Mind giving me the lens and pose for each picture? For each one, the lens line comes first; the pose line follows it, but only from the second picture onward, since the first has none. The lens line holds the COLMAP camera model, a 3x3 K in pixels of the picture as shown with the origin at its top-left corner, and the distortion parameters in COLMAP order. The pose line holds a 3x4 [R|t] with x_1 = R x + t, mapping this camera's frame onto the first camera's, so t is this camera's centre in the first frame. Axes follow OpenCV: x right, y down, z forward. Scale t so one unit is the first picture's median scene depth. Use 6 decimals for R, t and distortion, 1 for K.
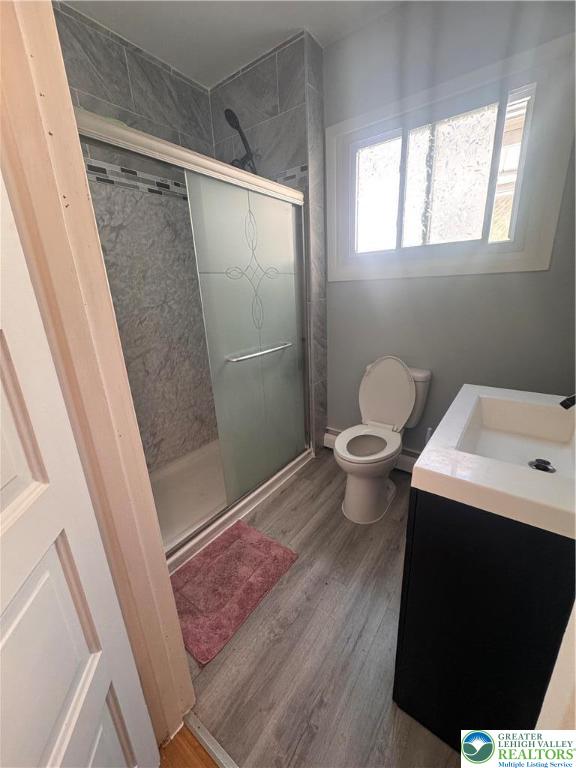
lens RADIAL K [[307.0, 0, 290.3], [0, 307.0, 384.3], [0, 0, 1]] dist [-0.010793, 0.001203]
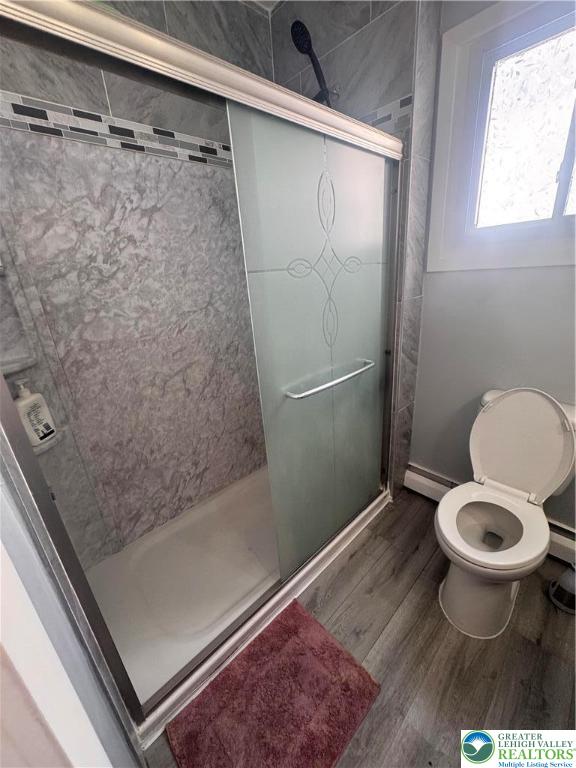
lens RADIAL K [[307.0, 0, 288.2], [0, 307.0, 383.9], [0, 0, 1]] dist [-0.010793, 0.001203]
pose [[0.983292, 0.036557, -0.178324, -0.065640], [-0.027289, 0.998160, 0.054153, -0.120367], [0.179976, -0.048382, 0.982481, 0.268699]]
